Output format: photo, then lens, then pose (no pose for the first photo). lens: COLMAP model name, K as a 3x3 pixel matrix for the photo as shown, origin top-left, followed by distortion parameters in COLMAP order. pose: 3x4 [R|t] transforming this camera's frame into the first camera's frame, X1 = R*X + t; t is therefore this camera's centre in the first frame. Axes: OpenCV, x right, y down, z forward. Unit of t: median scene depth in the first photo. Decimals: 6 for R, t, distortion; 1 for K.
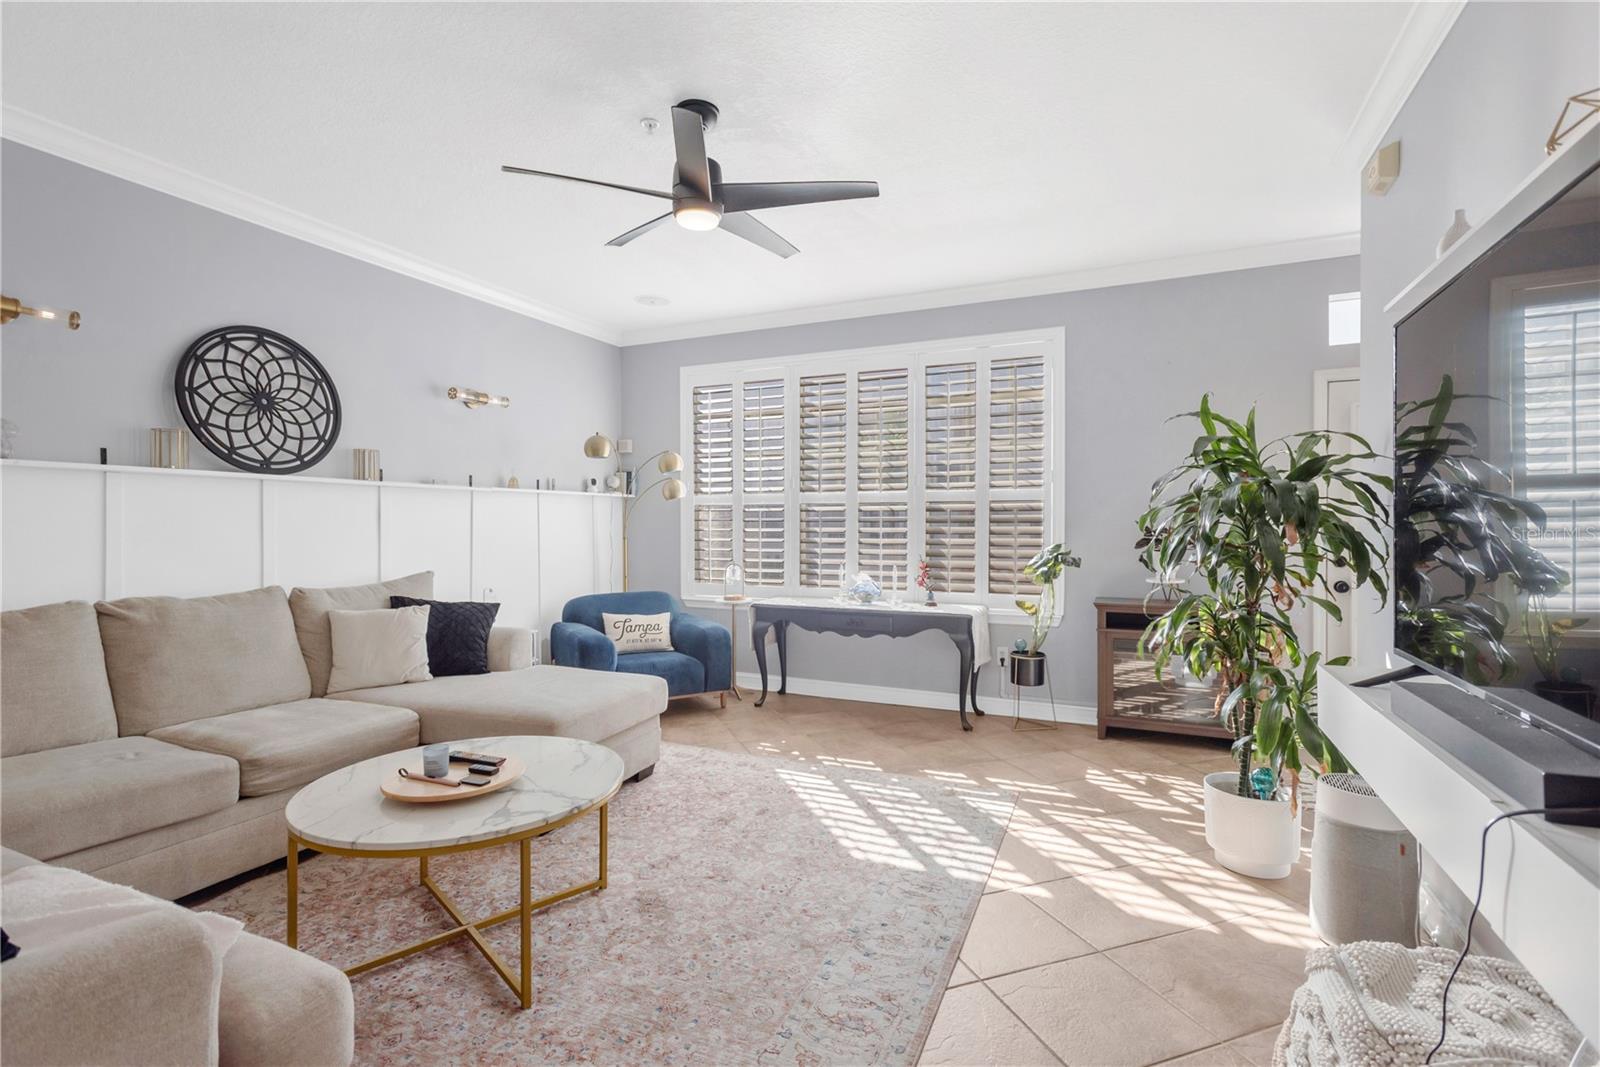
lens RADIAL K [[743.8, 0, 804.0], [0, 743.8, 530.6], [0, 0, 1]] dist [0.015865, -0.000489]
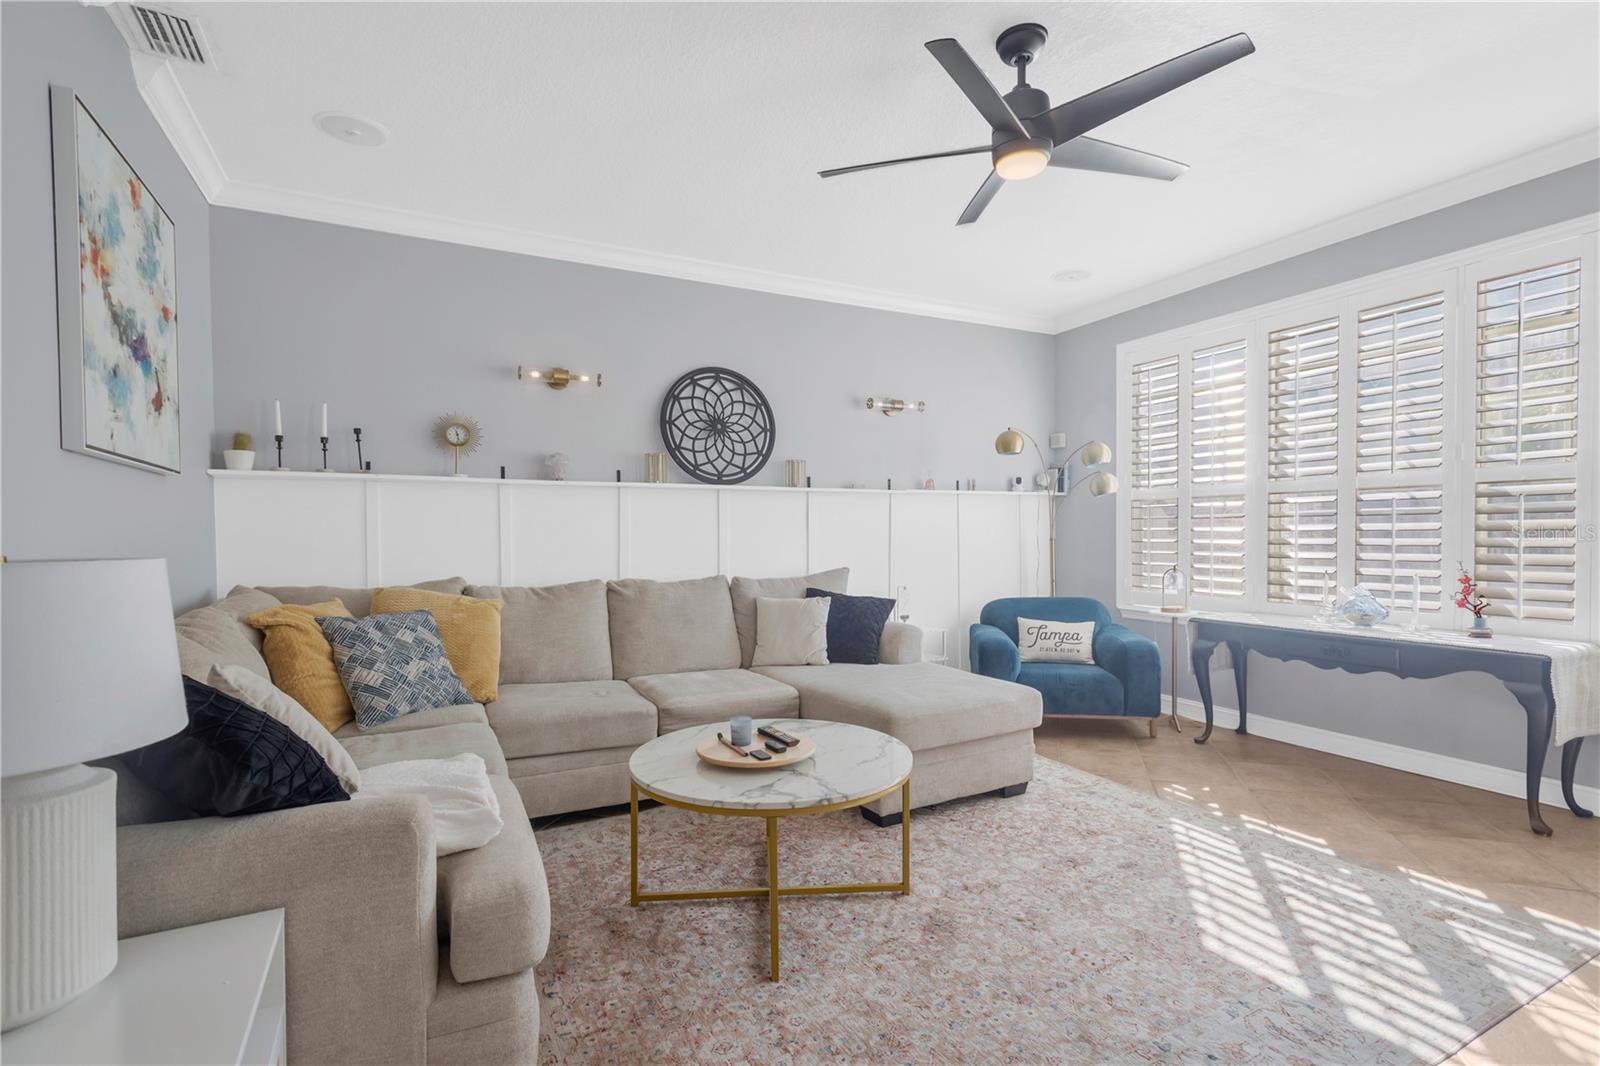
lens RADIAL K [[747.2, 0, 805.5], [0, 747.2, 547.5], [0, 0, 1]] dist [0.019233, -0.012034]
pose [[0.780216, 0.004635, -0.625492, 0.166552], [0.002440, 0.999942, 0.010454, 0.015629], [0.625505, -0.009683, 0.780160, 0.121956]]
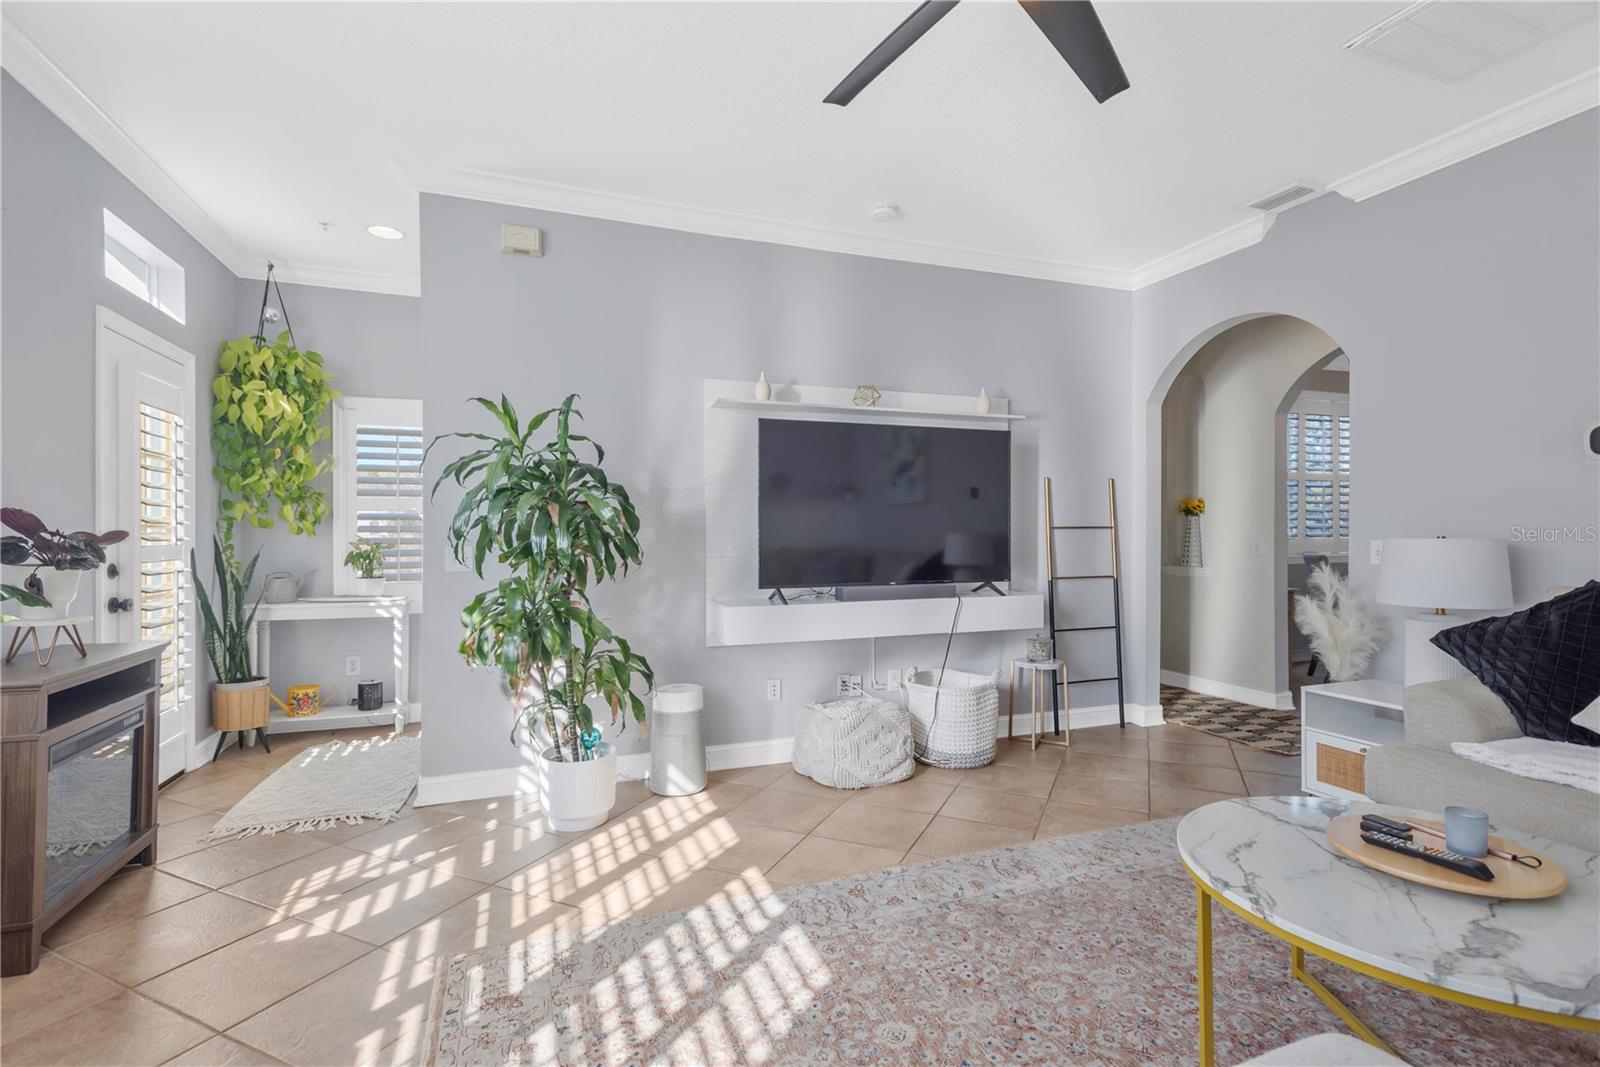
lens RADIAL K [[743.8, 0, 804.0], [0, 743.8, 530.6], [0, 0, 1]] dist [0.015865, -0.000489]
pose [[-0.701150, 0.005119, 0.712995, -0.330596], [0.005391, 0.999984, -0.001878, 0.009536], [-0.712993, 0.002527, -0.701166, 1.168707]]
